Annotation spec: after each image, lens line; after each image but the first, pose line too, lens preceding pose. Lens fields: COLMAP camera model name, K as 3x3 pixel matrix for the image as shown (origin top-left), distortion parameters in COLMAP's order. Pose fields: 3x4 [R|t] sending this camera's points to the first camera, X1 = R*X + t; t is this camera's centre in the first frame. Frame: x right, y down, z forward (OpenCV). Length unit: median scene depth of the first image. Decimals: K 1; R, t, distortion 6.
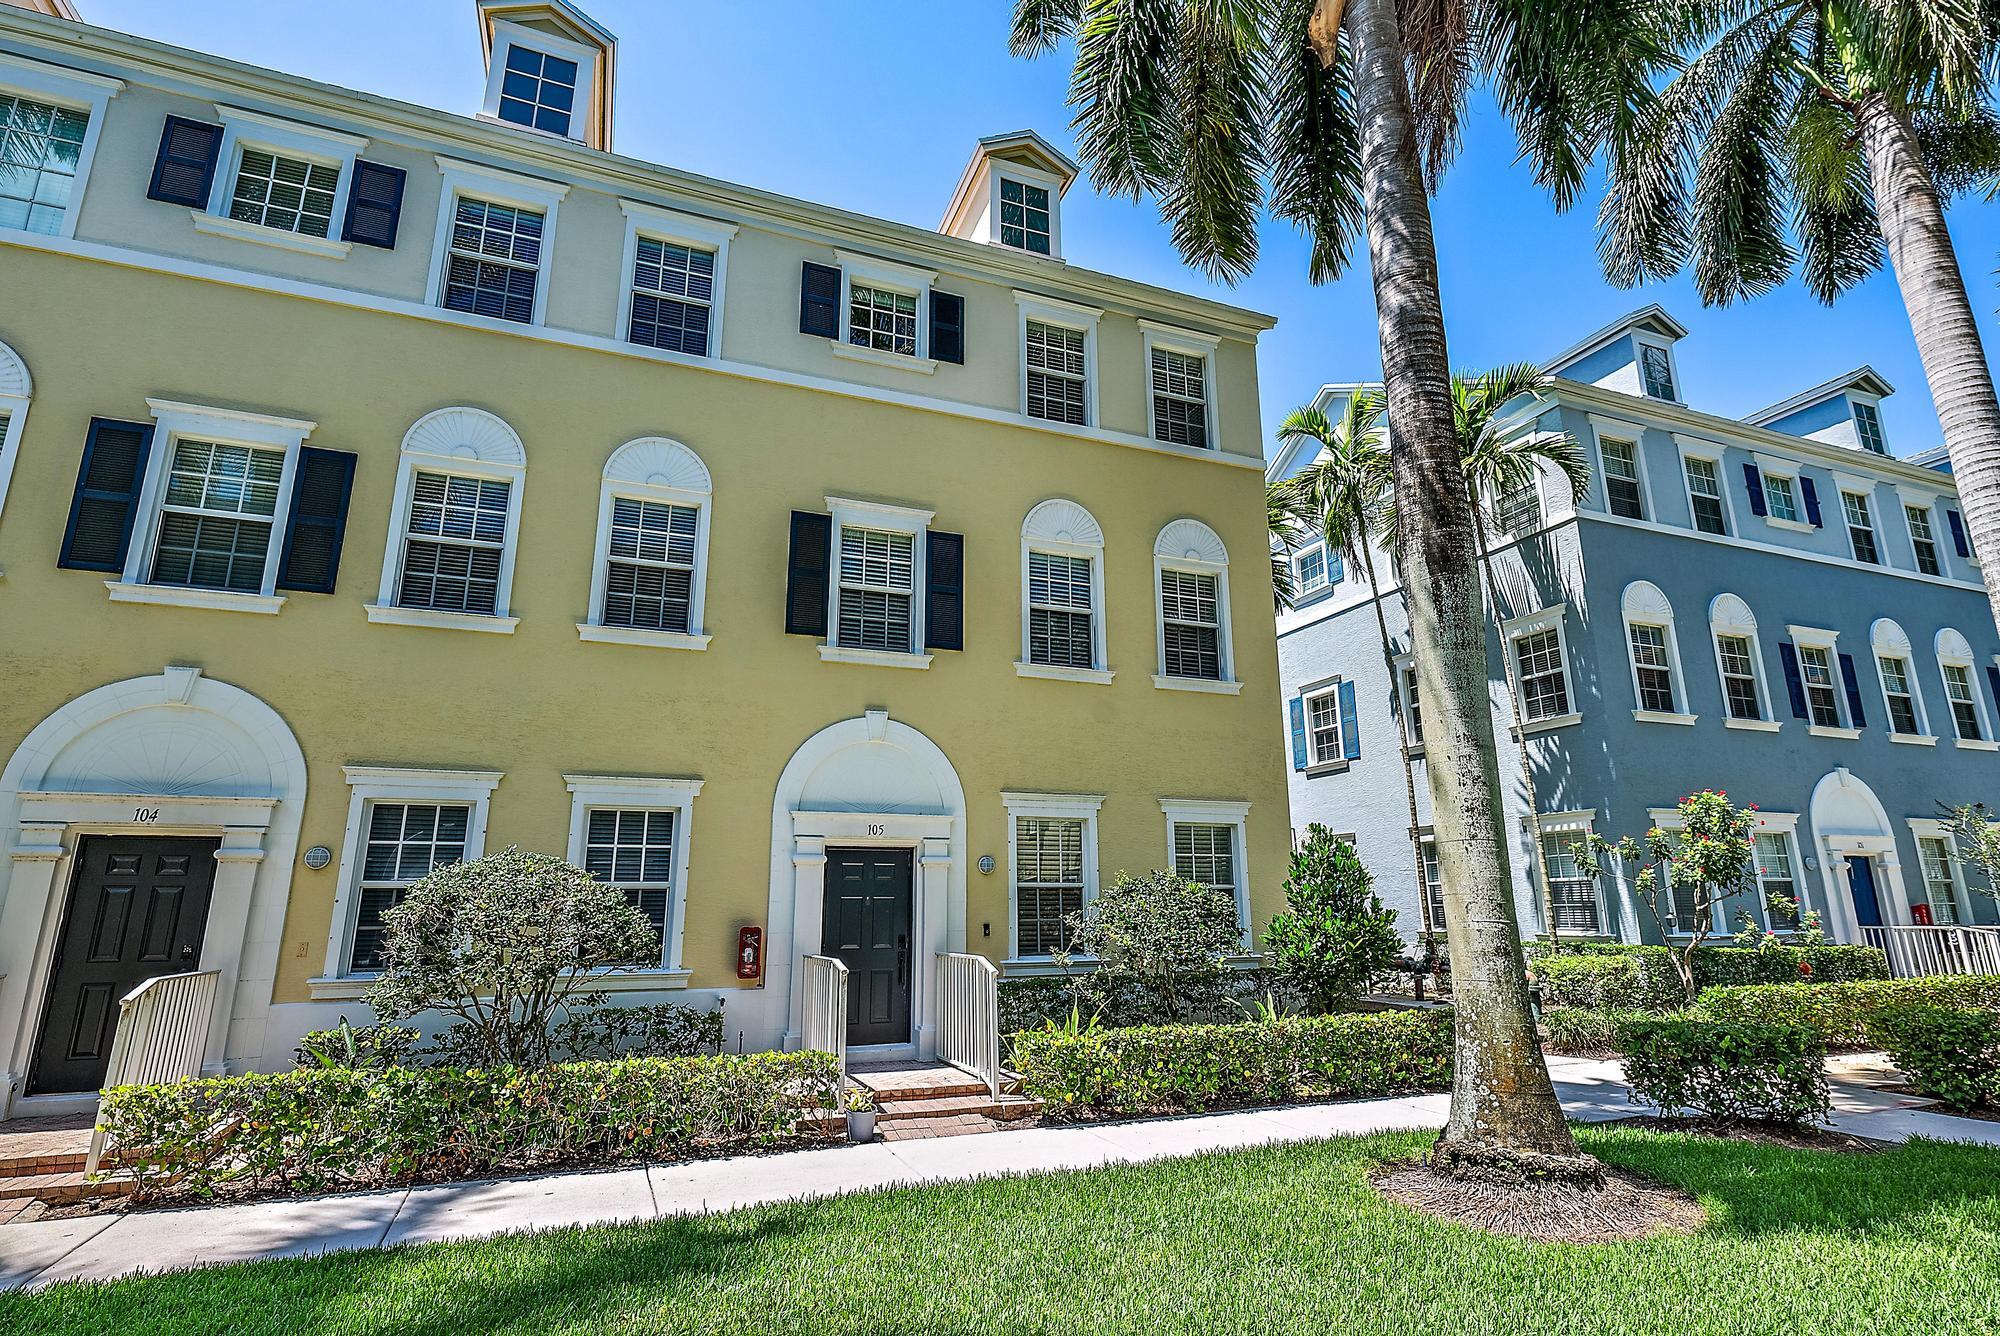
lens RADIAL K [[986.4, 0, 1000.0], [0, 986.4, 668.0], [0, 0, 1]] dist [0.003537, 0.000077]
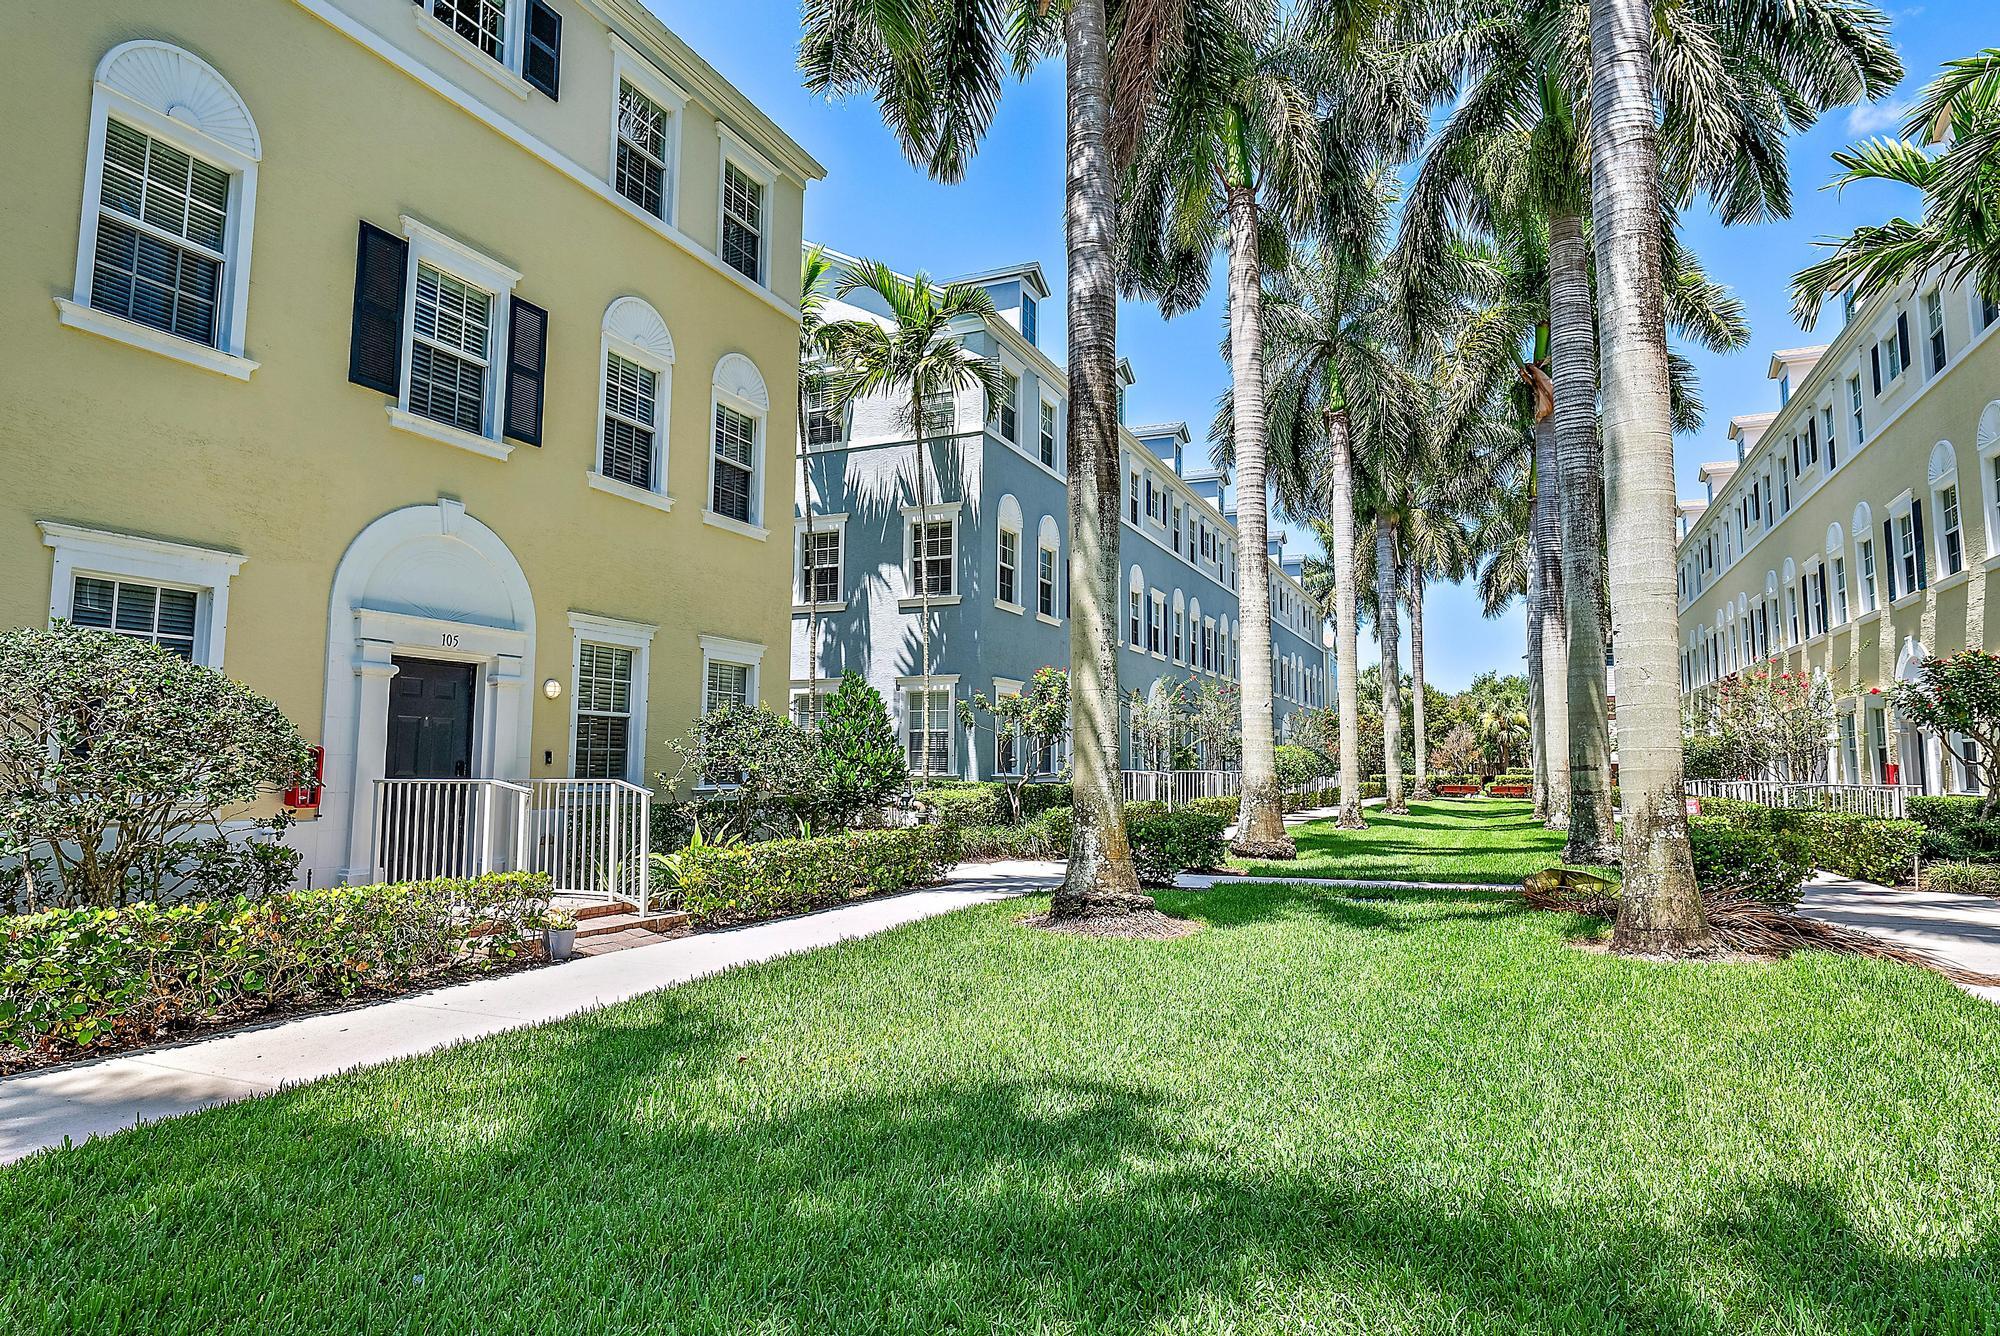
lens RADIAL K [[1092.5, 0, 1000.0], [0, 1092.5, 668.0], [0, 0, 1]] dist [-0.002096, -0.001215]
pose [[0.719676, 0.073480, 0.690411, -0.399448], [-0.174576, 0.981588, 0.077506, 0.028754], [-0.672004, -0.176309, 0.719253, -0.002952]]
